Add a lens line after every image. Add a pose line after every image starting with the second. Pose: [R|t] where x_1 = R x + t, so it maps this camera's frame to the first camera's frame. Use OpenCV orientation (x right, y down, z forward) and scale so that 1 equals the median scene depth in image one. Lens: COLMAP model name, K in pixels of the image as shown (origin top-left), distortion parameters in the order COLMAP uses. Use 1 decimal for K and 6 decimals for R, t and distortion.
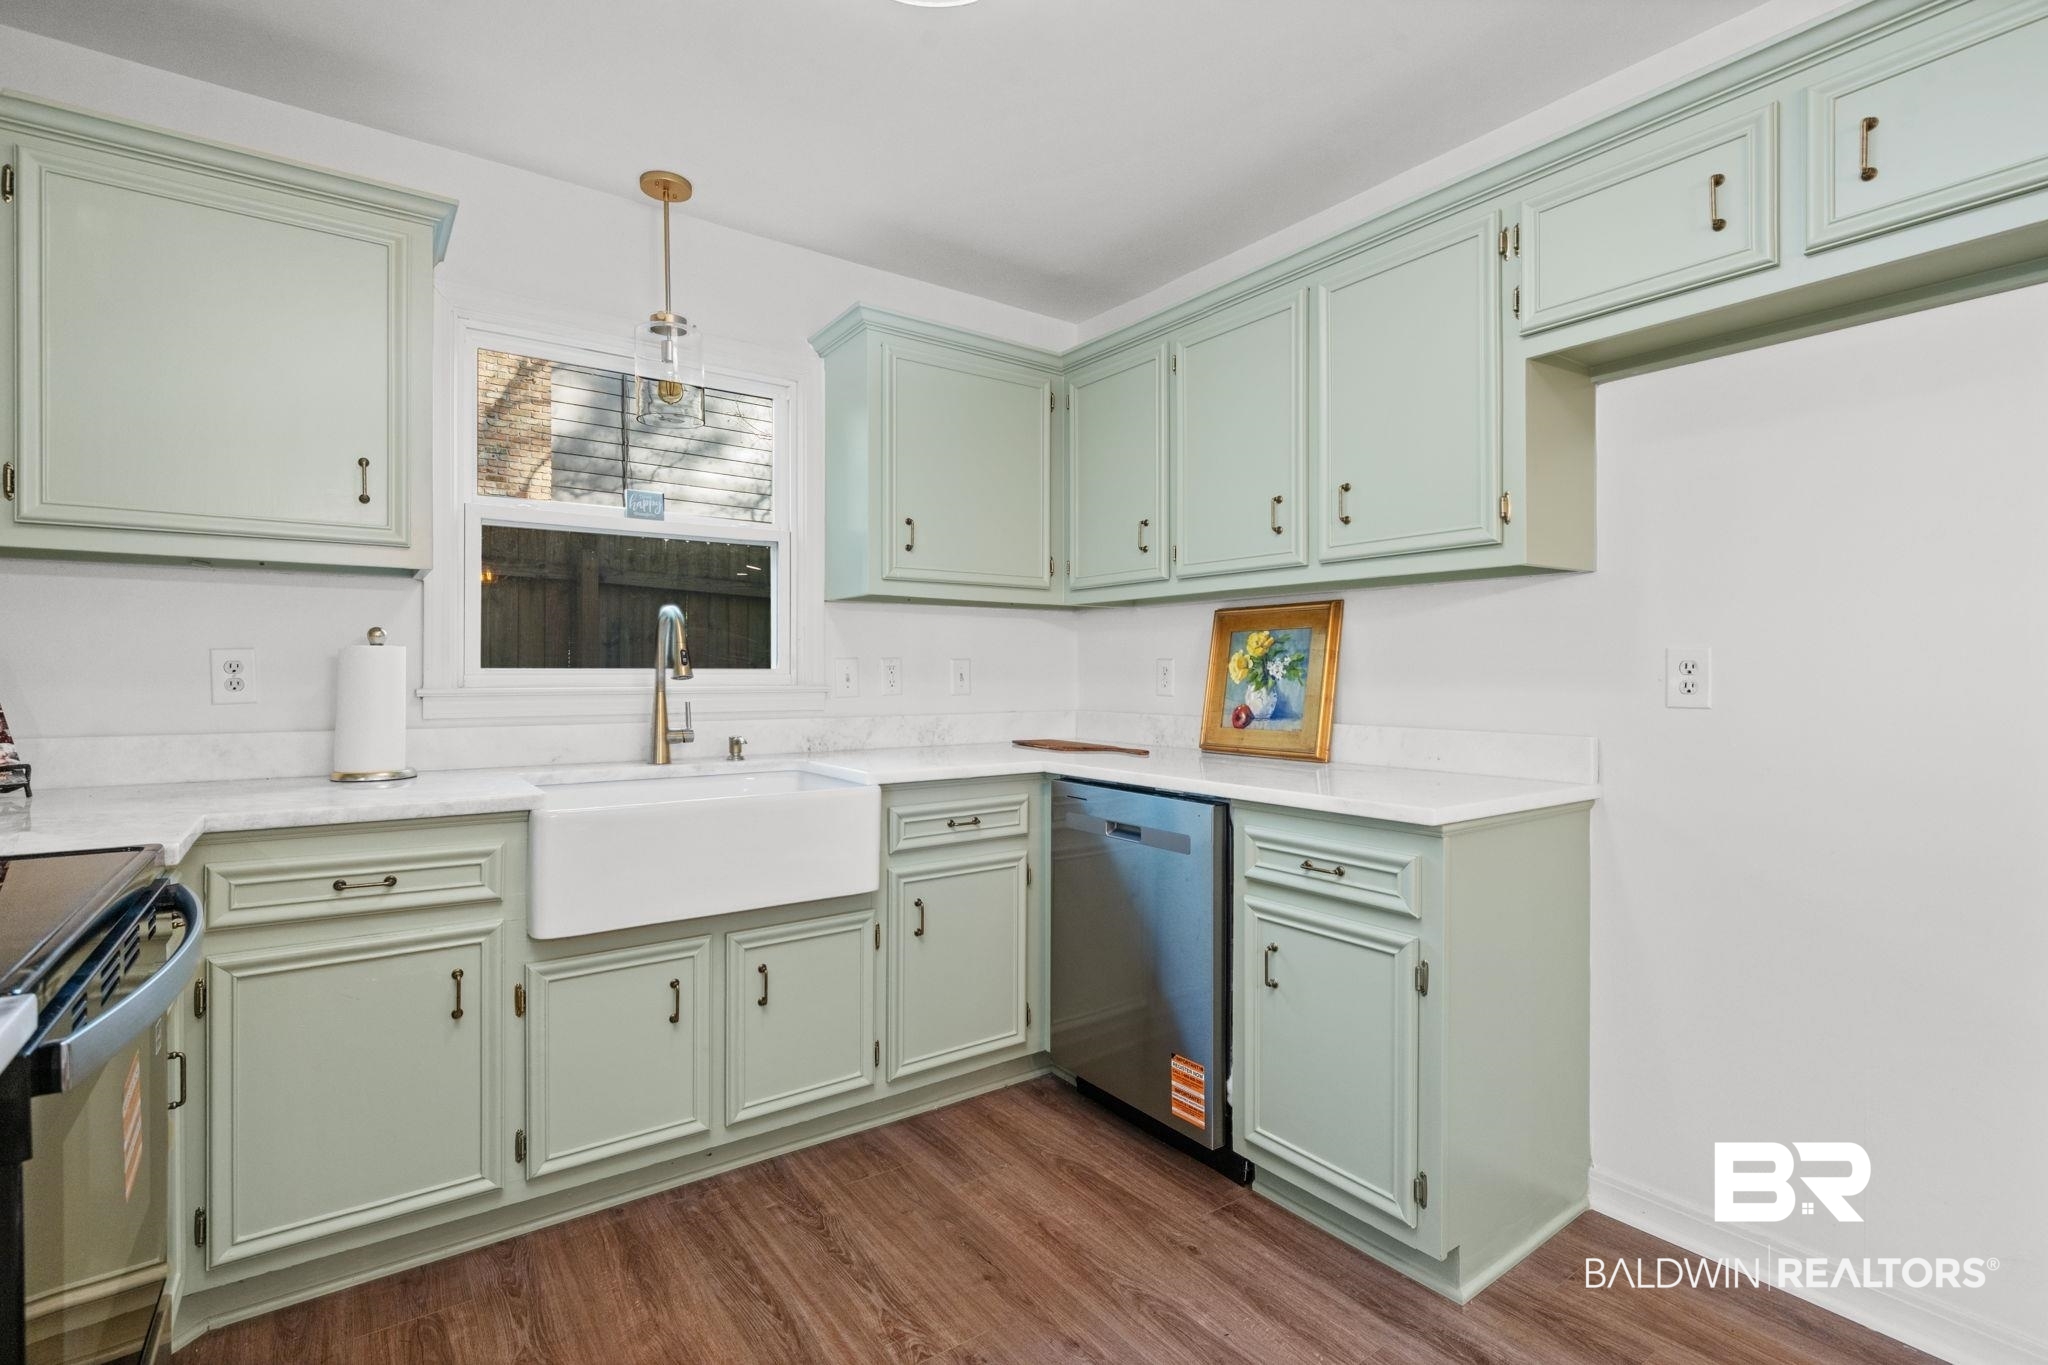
lens RADIAL K [[944.9, 0, 1017.0], [0, 944.9, 673.8], [0, 0, 1]] dist [0.003370, -0.011041]
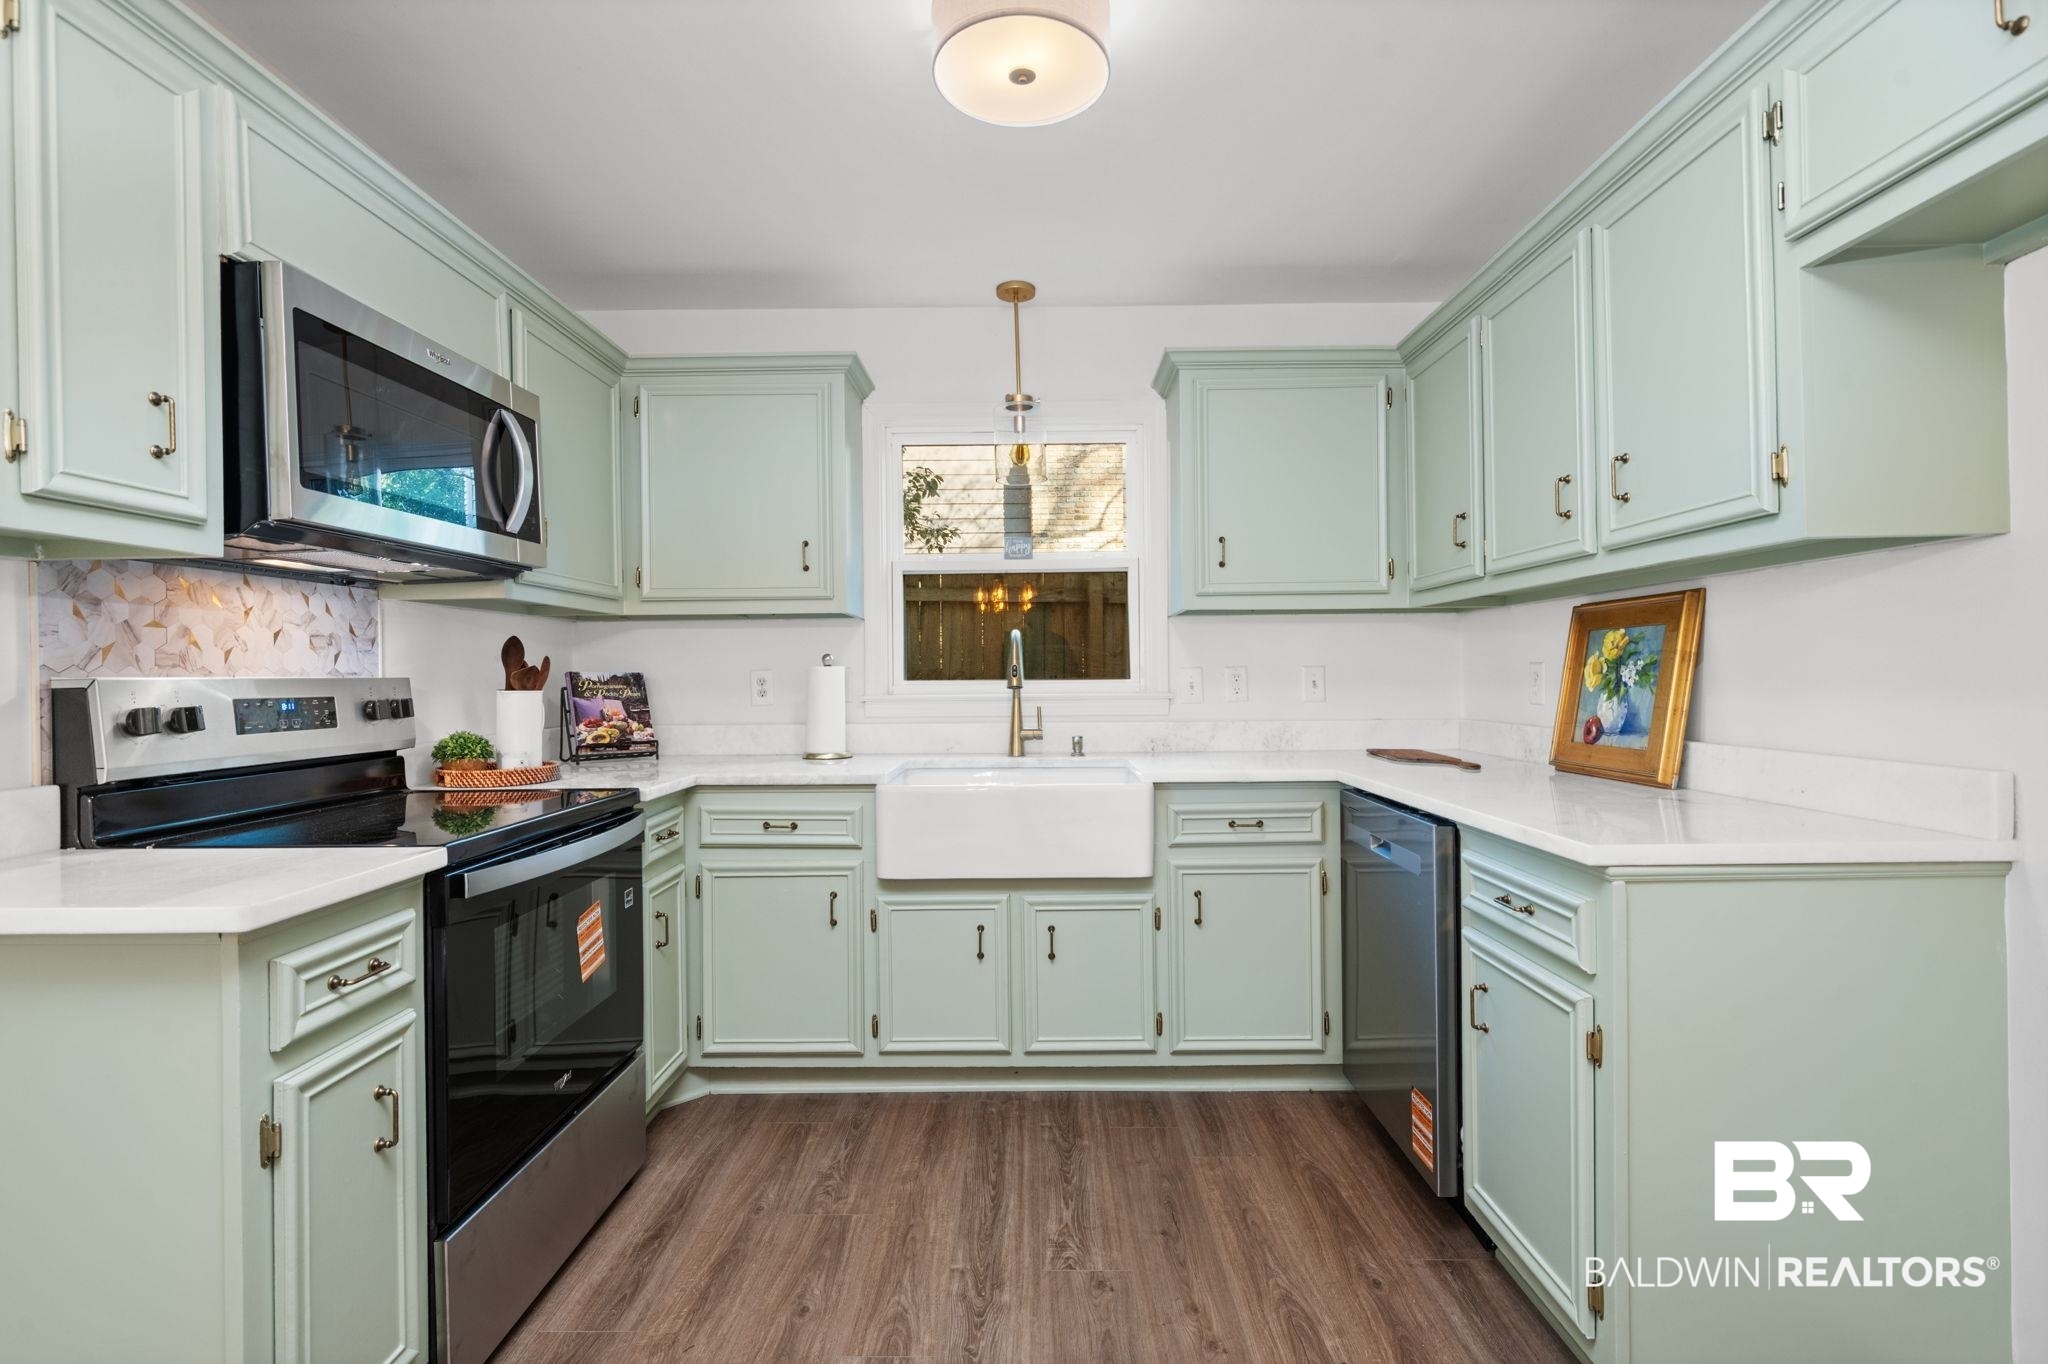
lens RADIAL K [[924.8, 0, 1026.4], [0, 924.8, 675.4], [0, 0, 1]] dist [0.006503, -0.013348]
pose [[0.807718, -0.009504, -0.589493, 0.372352], [0.009656, 0.999949, -0.002891, -0.007824], [0.589490, -0.003357, 0.807768, 0.026555]]
